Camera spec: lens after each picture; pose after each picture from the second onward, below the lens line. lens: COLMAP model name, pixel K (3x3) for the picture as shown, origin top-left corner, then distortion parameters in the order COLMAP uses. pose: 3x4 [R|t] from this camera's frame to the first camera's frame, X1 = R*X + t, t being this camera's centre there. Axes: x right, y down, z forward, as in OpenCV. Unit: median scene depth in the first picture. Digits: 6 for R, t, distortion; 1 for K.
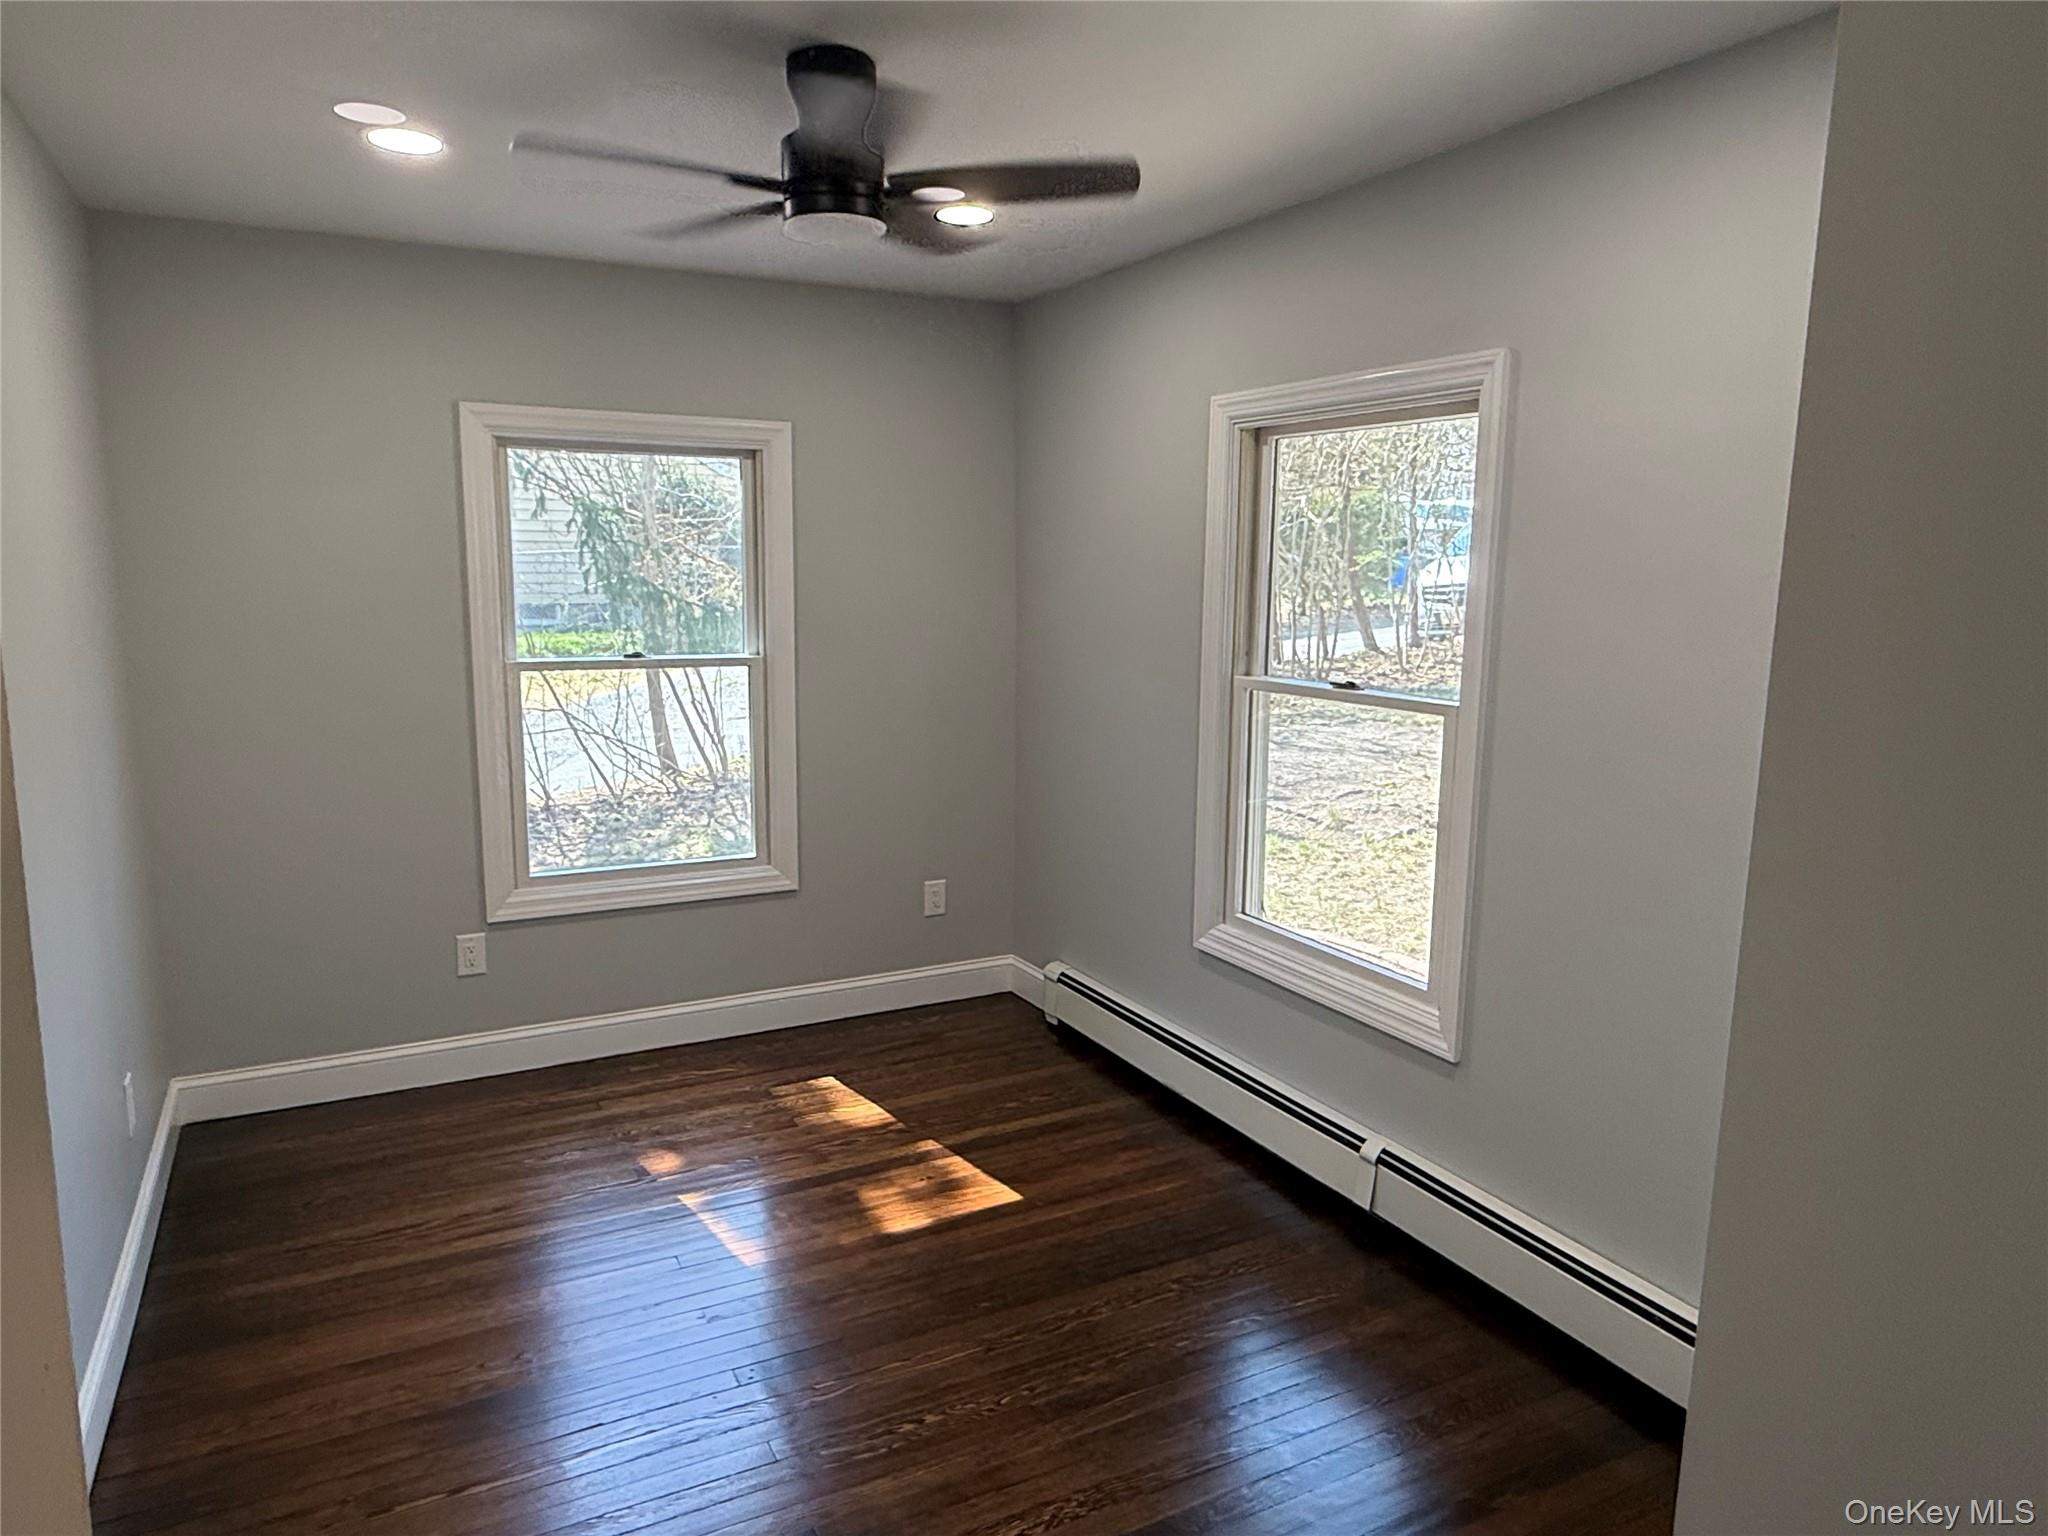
lens RADIAL K [[1291.2, 0, 1027.2], [0, 1291.2, 772.4], [0, 0, 1]] dist [0.010141, 0.001173]
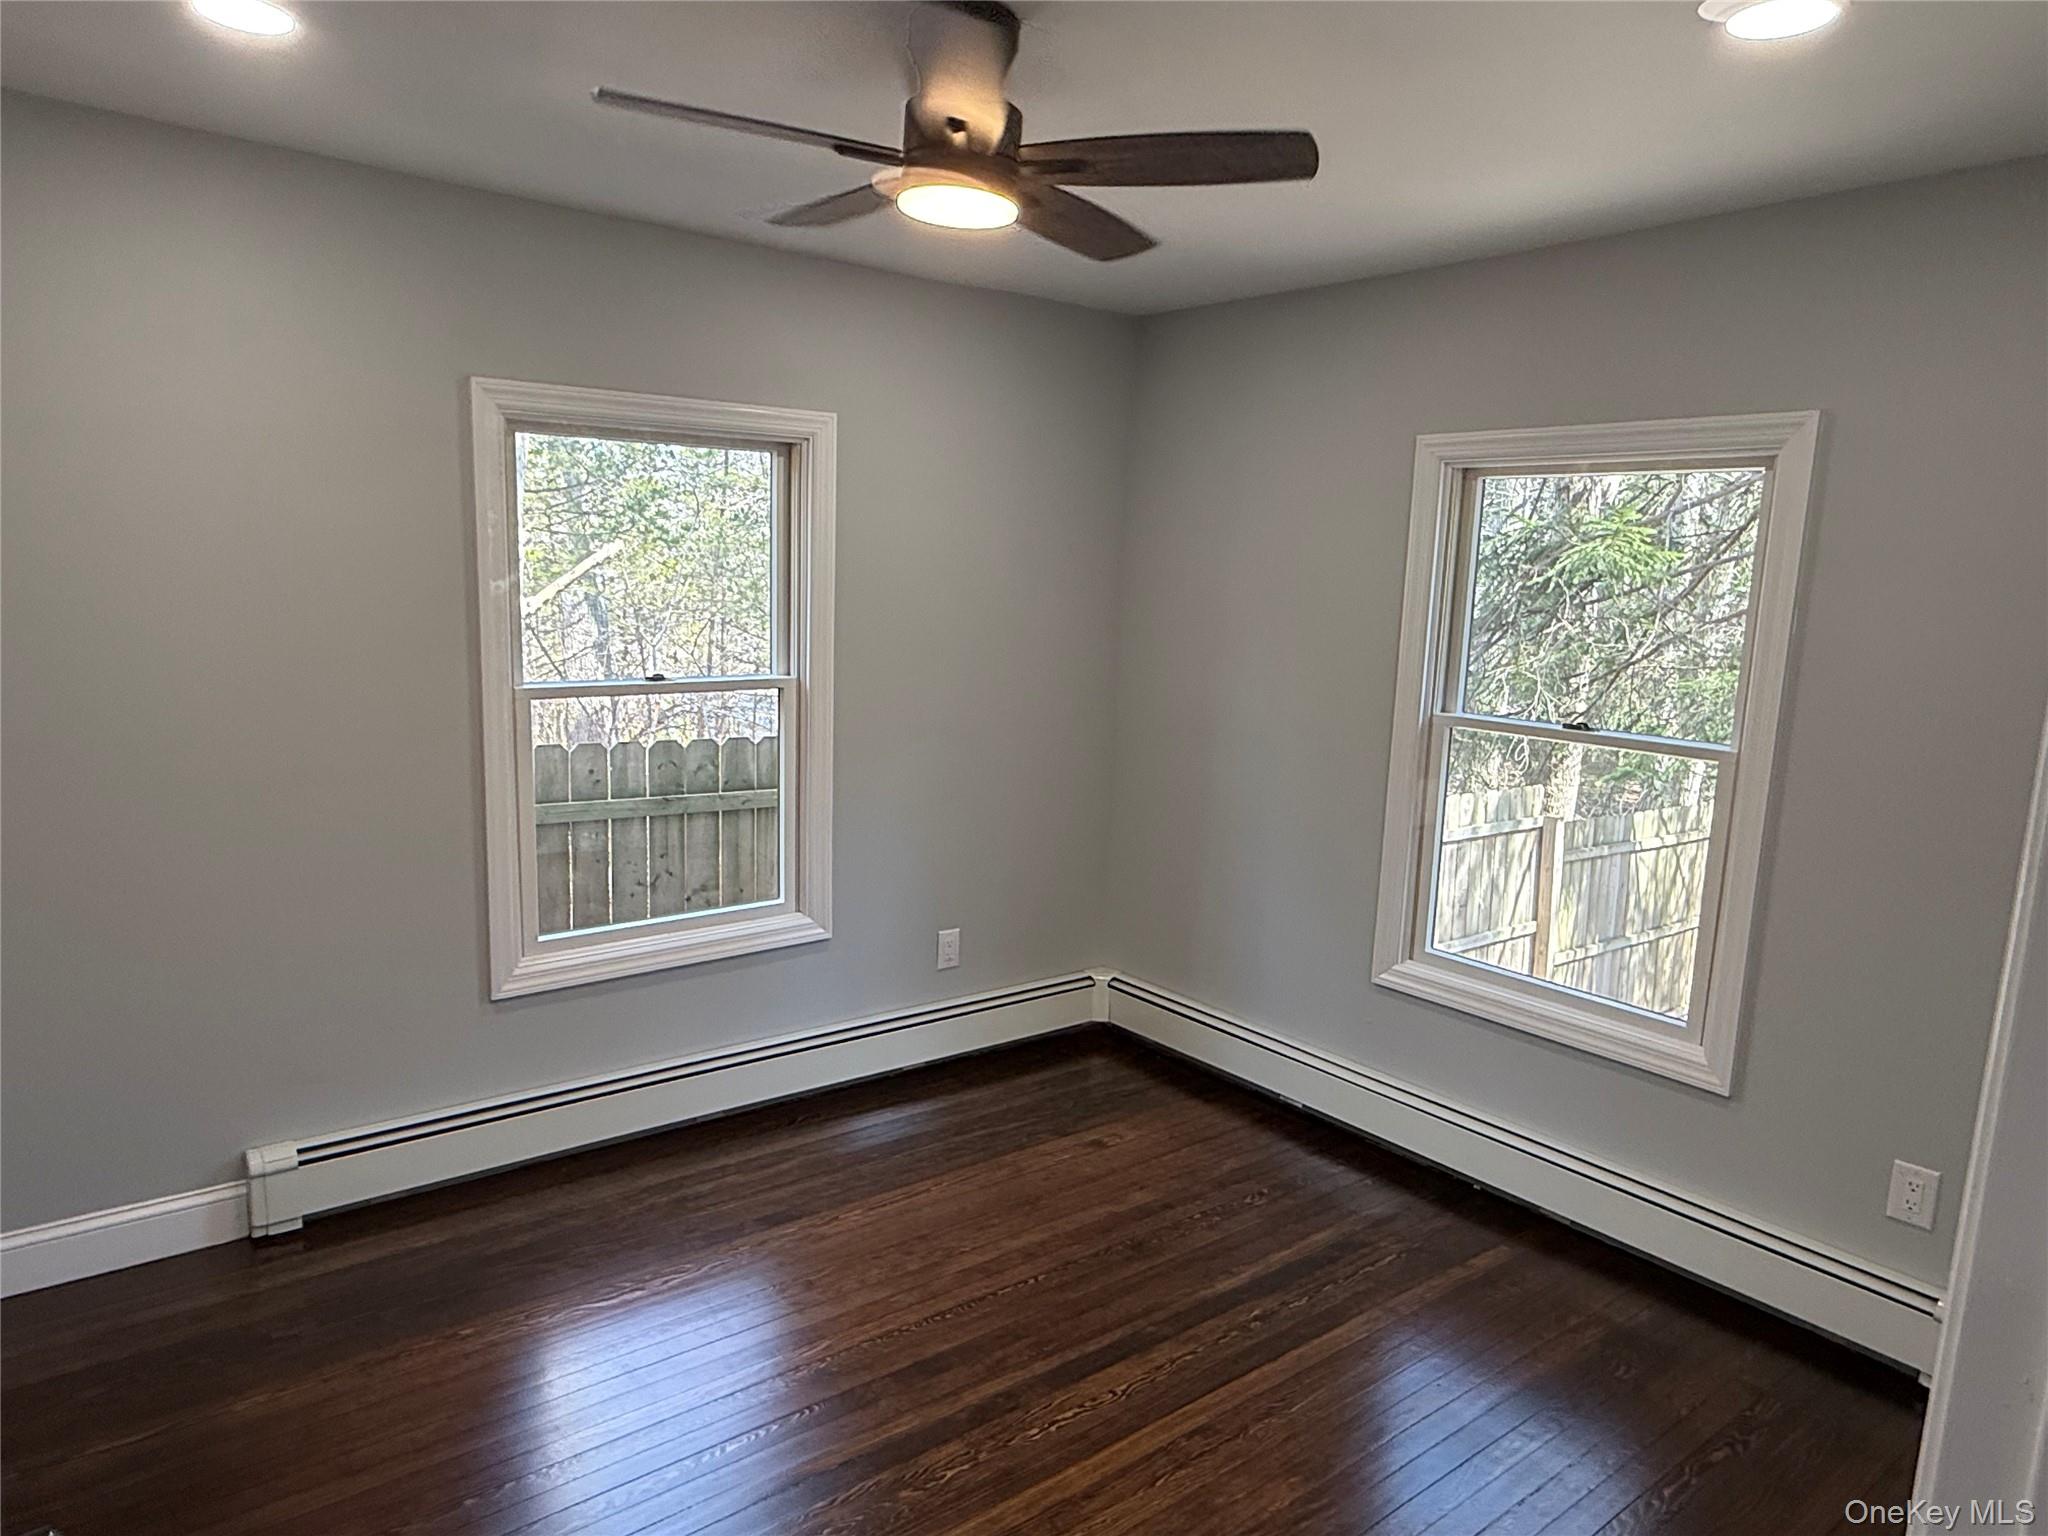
lens RADIAL K [[1294.9, 0, 1013.6], [0, 1294.9, 765.9], [0, 0, 1]] dist [-0.000117, -0.000926]
pose [[0.958280, -0.022638, 0.284933, -0.372780], [0.017333, 0.999627, 0.021127, -0.053473], [-0.285304, -0.015307, 0.958315, 0.122369]]
